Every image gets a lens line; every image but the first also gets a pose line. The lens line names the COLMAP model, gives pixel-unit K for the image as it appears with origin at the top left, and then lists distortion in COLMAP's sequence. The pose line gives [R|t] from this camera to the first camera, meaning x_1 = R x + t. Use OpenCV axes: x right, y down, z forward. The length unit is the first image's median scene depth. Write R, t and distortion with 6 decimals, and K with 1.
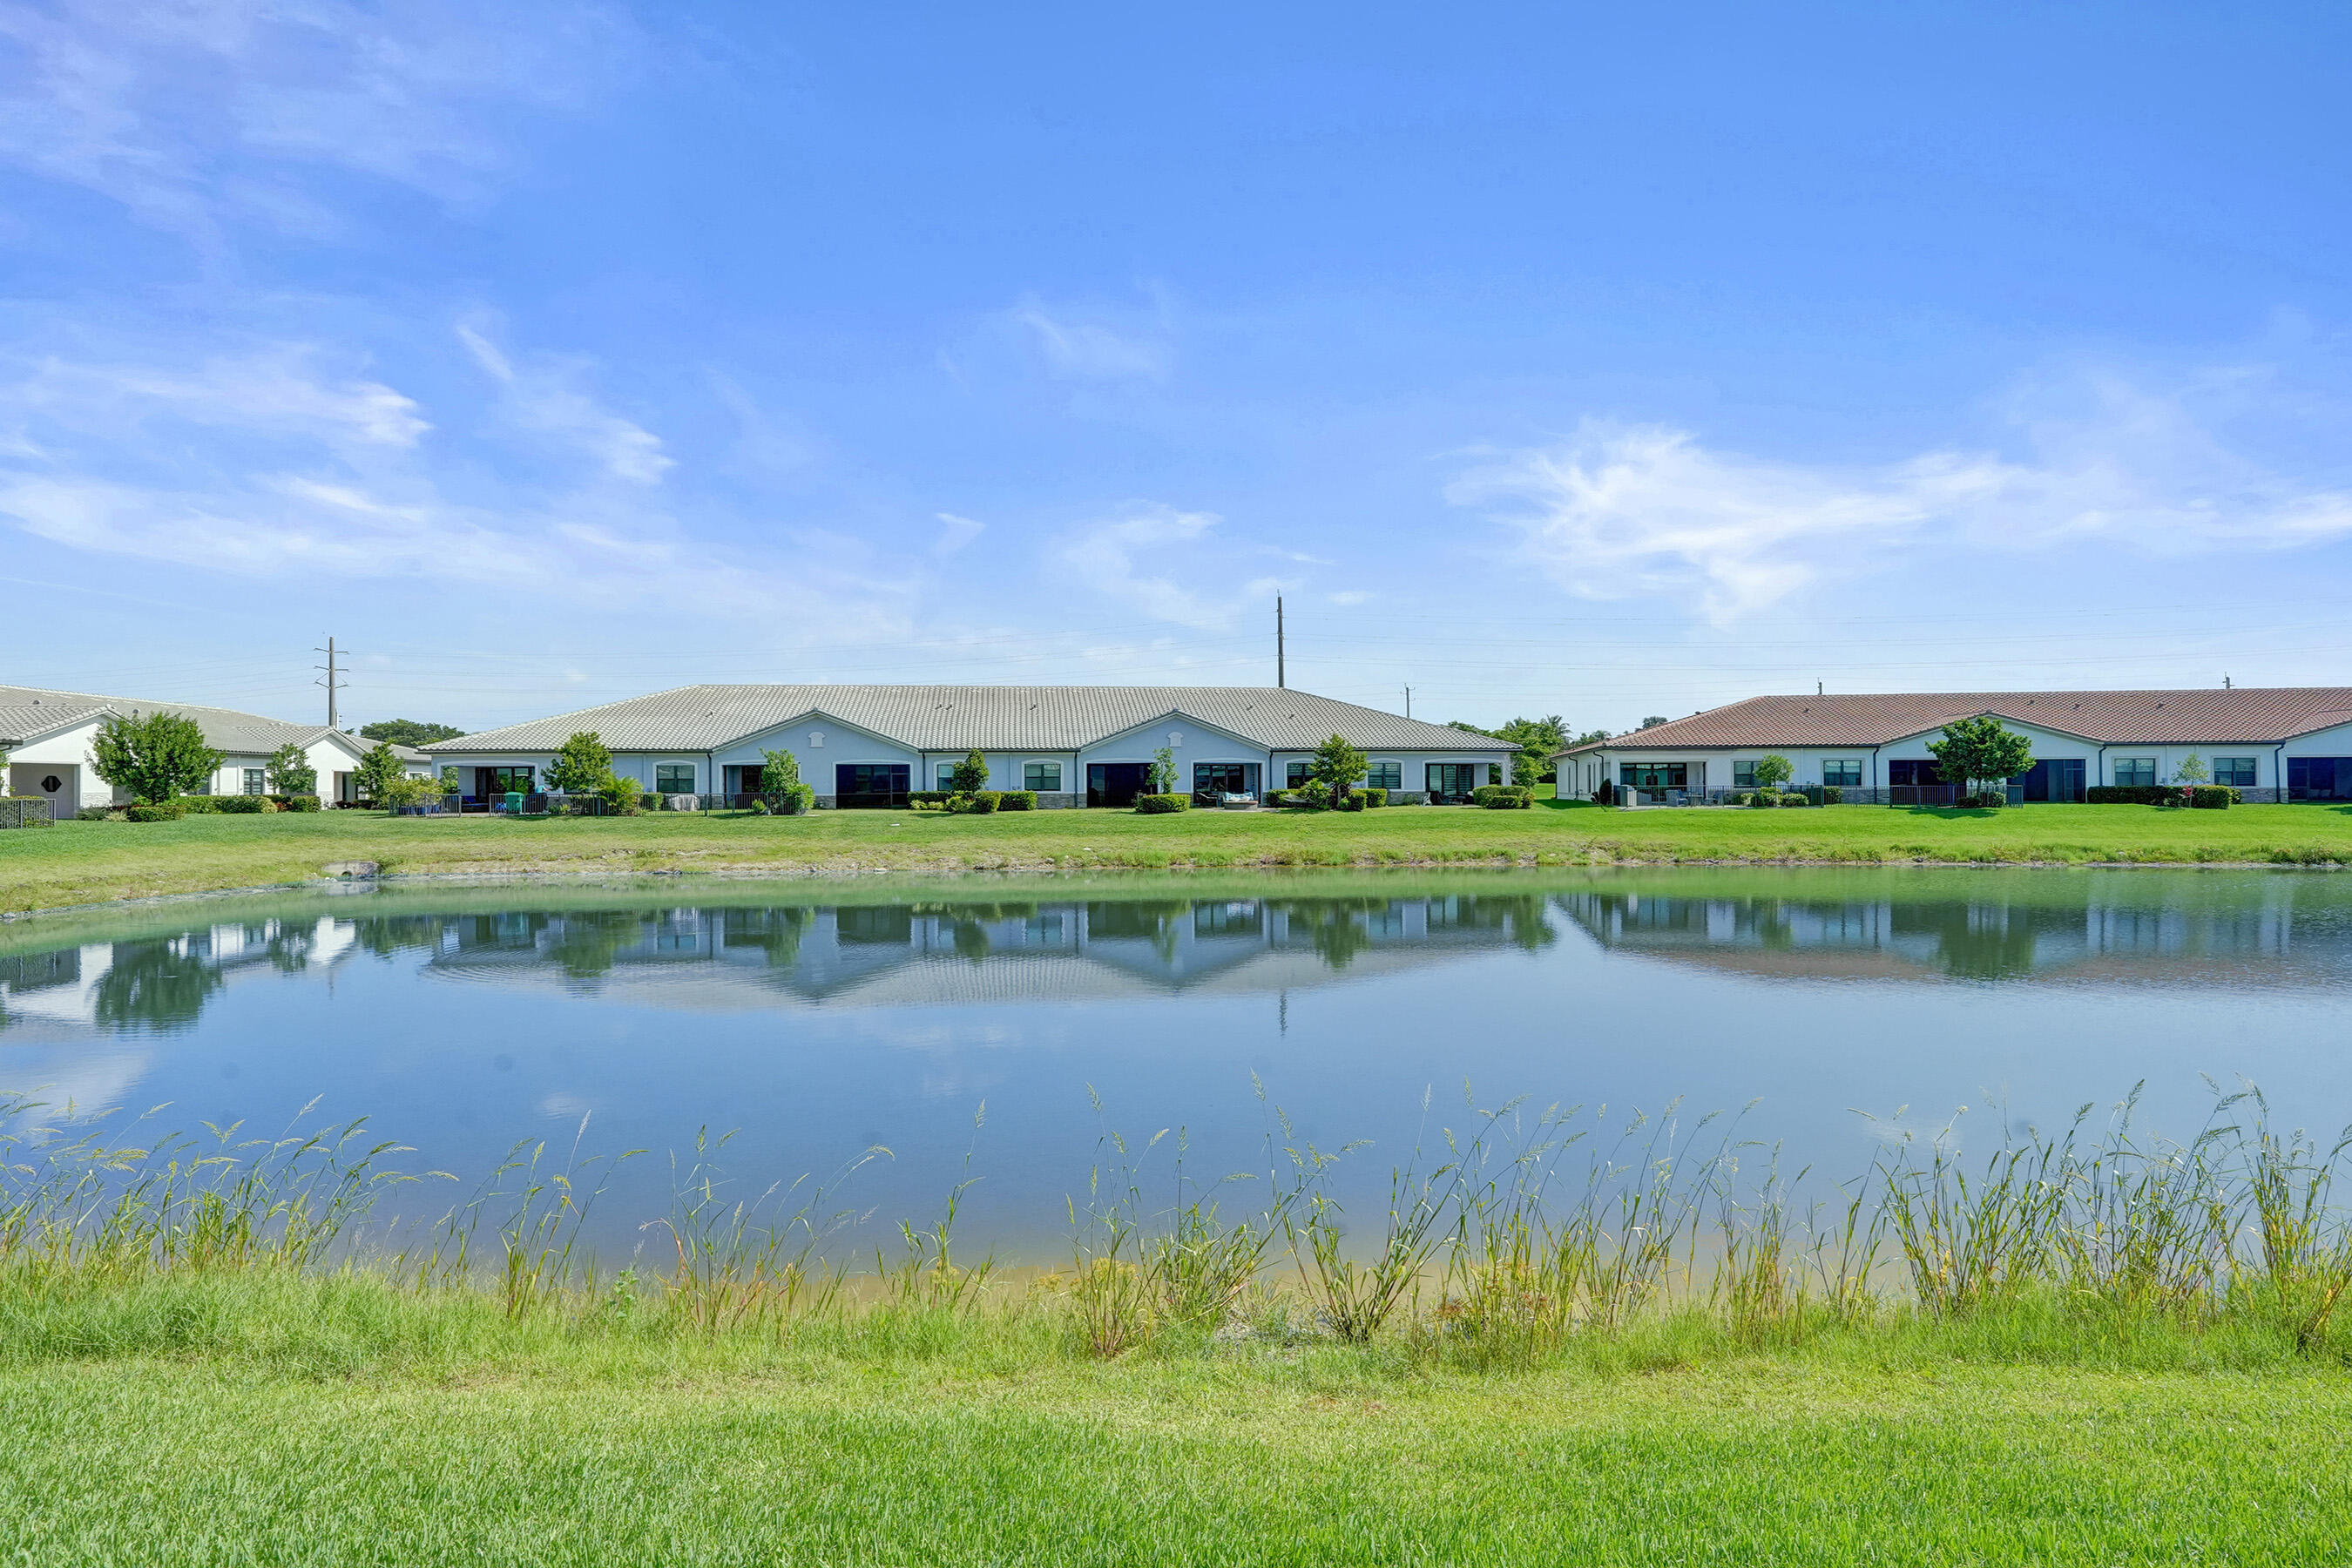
lens RADIAL K [[1266.1, 0, 1140.1], [0, 1266.1, 789.7], [0, 0, 1]] dist [-0.053573, 0.029238]
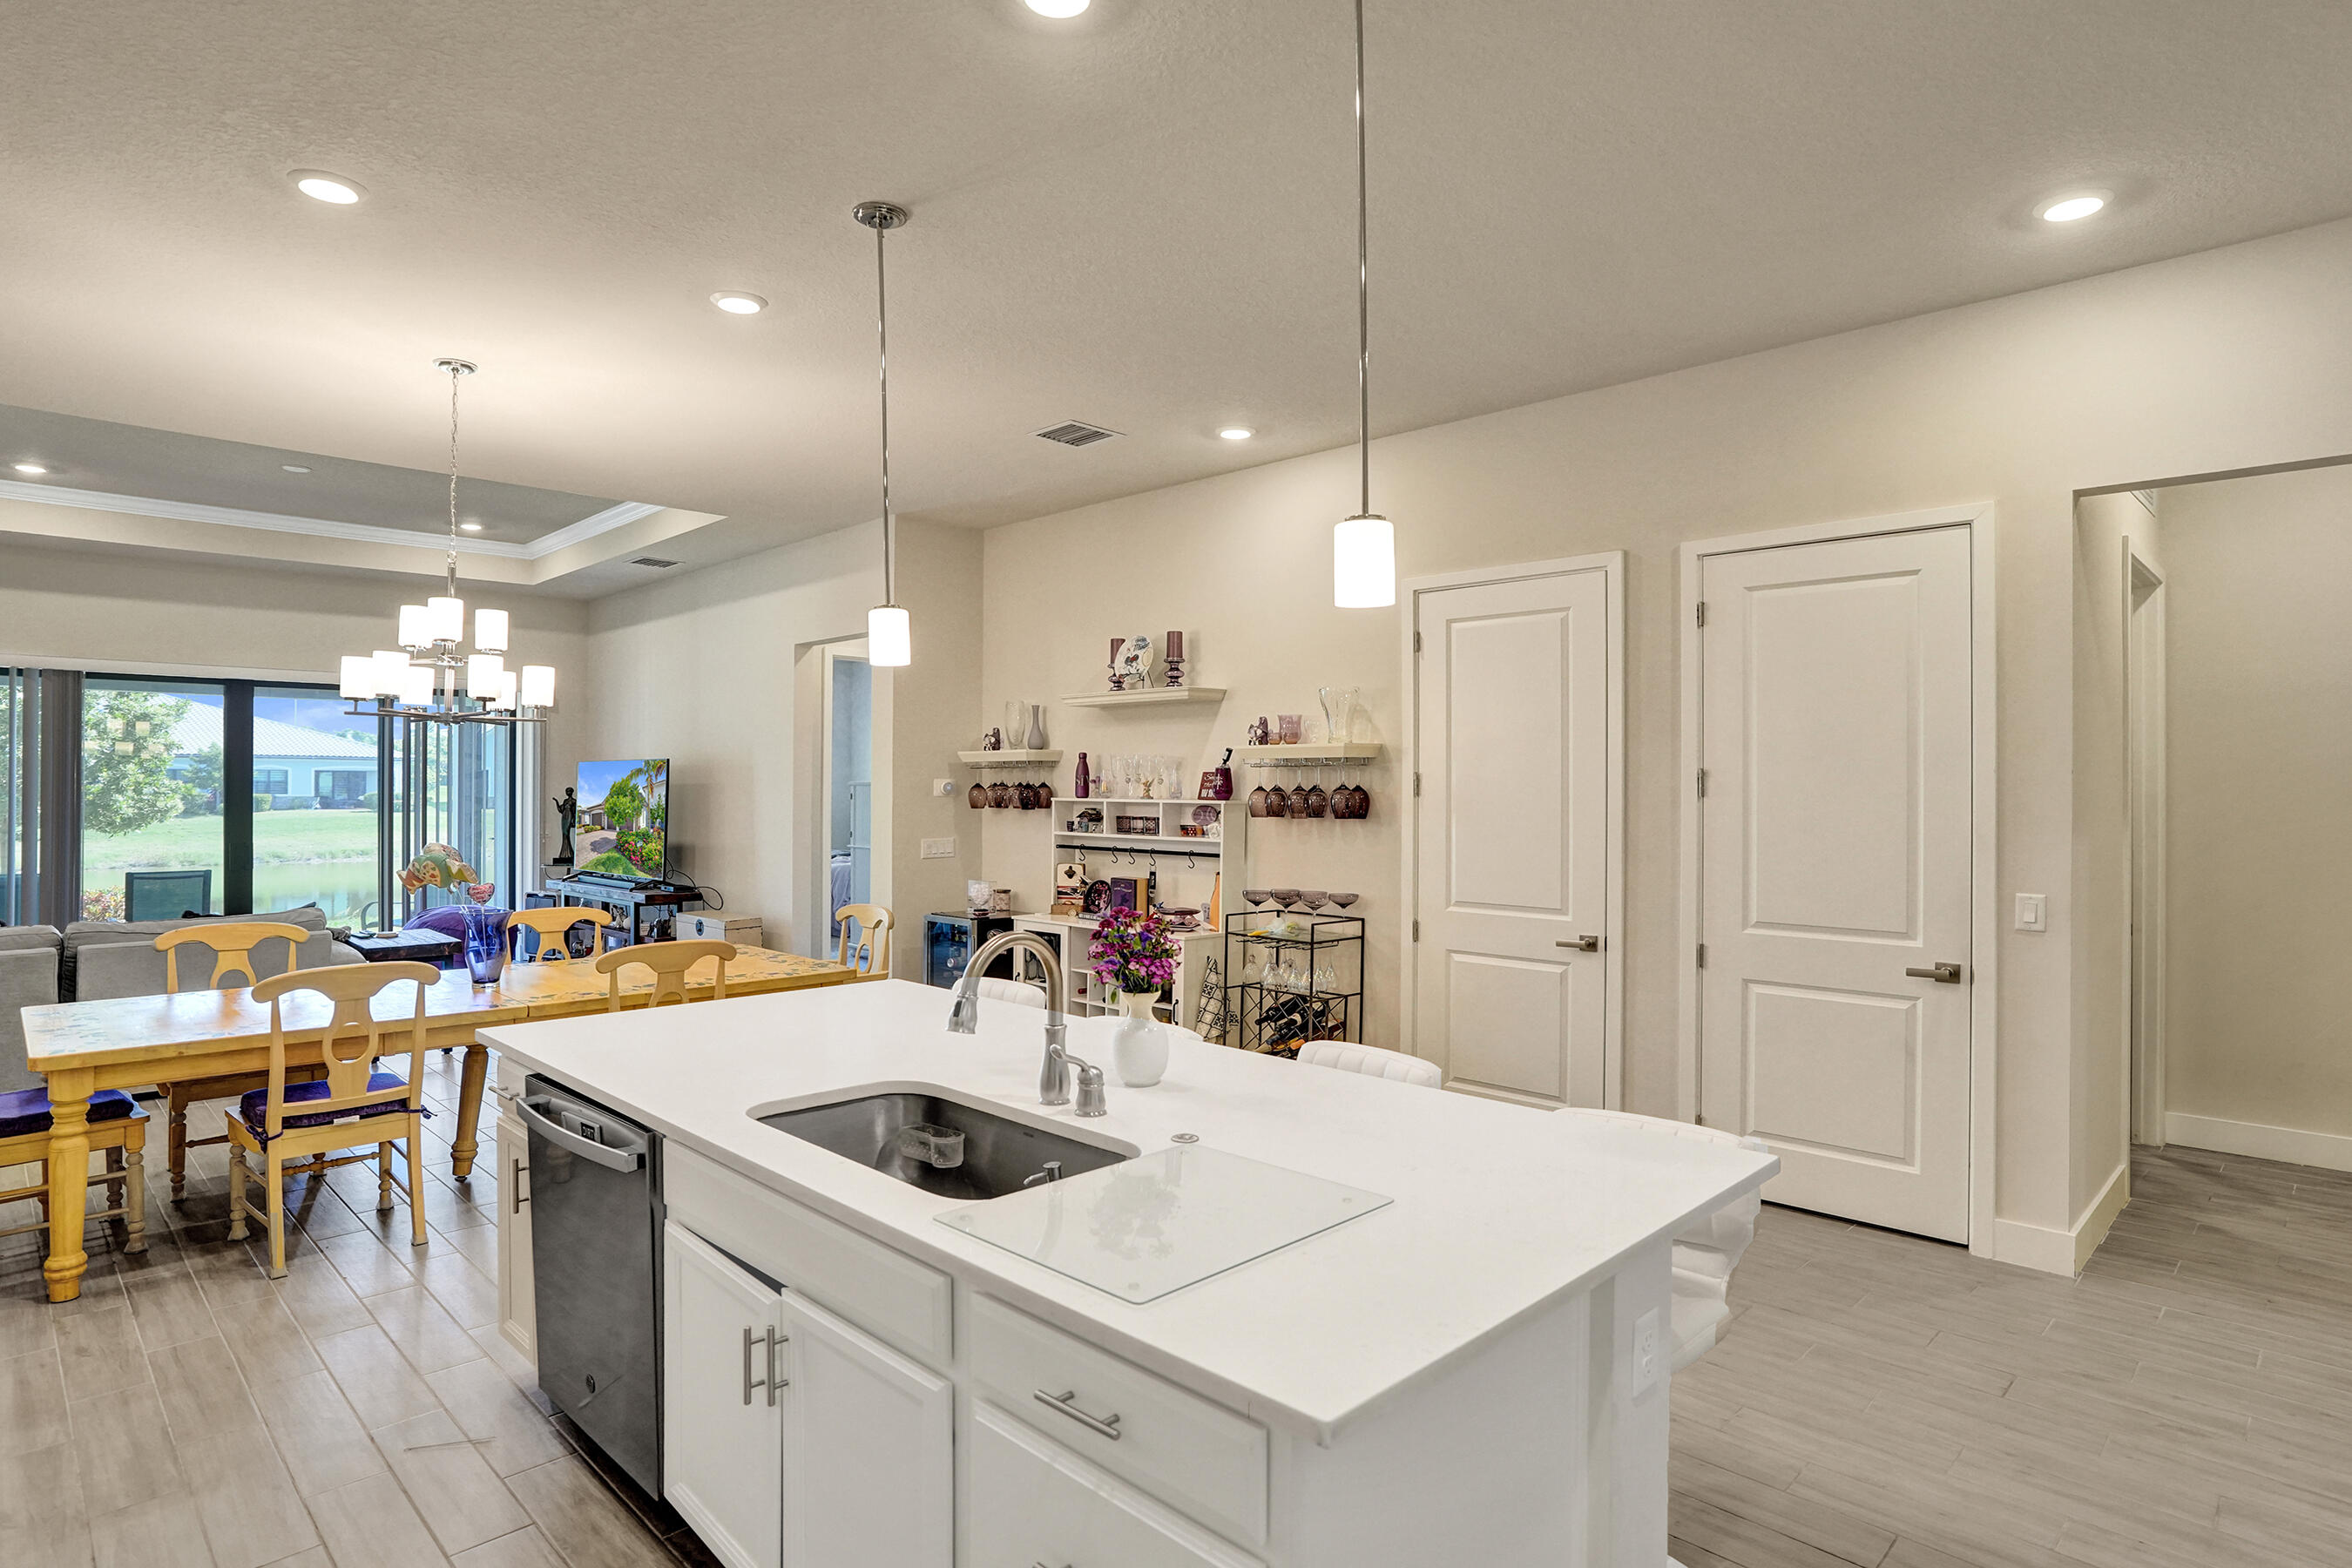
lens RADIAL K [[1266.1, 0, 1174.8], [0, 1266.1, 784.3], [0, 0, 1]] dist [-0.053573, 0.029238]
pose [[0.677967, 0.007486, 0.735055, -0.059062], [-0.003874, 0.999971, -0.006610, -0.005183], [-0.735082, 0.001634, 0.677976, -0.276520]]
